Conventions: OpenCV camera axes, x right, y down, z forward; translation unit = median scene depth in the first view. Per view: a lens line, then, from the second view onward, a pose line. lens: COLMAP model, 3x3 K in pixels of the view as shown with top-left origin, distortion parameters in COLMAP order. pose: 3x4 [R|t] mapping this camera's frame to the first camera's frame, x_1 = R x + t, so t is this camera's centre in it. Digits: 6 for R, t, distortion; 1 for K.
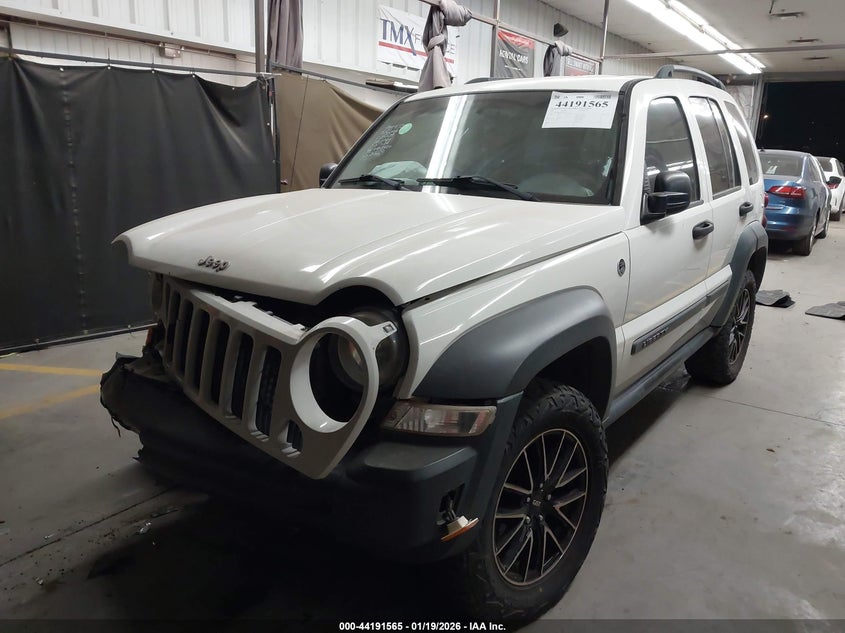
lens RADIAL K [[673.0, 0, 423.6], [0, 673.0, 315.9], [0, 0, 1]] dist [0.010596, 0.003029]
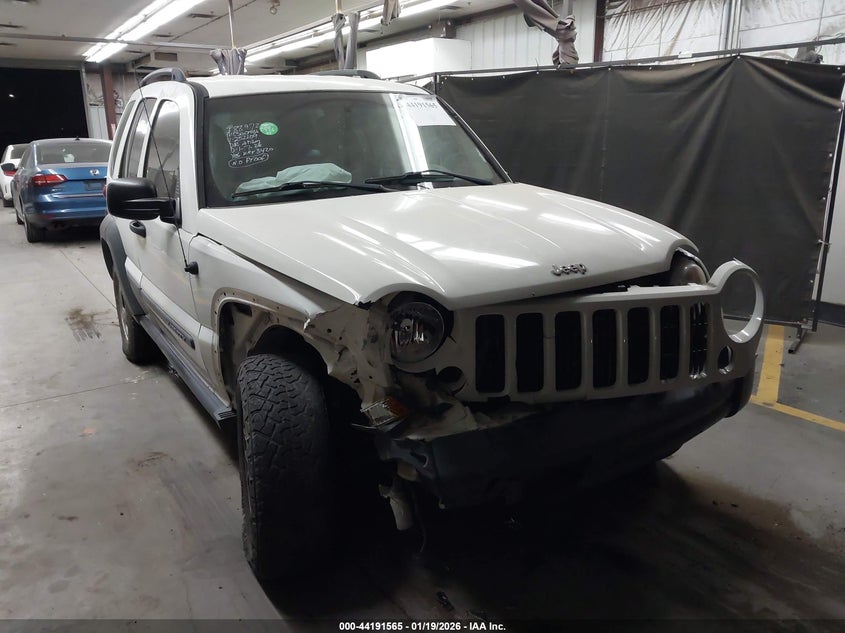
lens RADIAL K [[673.0, 0, 423.6], [0, 673.0, 316.5], [0, 0, 1]] dist [0.010596, 0.003029]
pose [[0.379013, -0.279690, 0.882113, -1.334103], [0.257125, 0.947525, 0.189953, -0.264432], [-0.888952, 0.154819, 0.431040, 0.782413]]
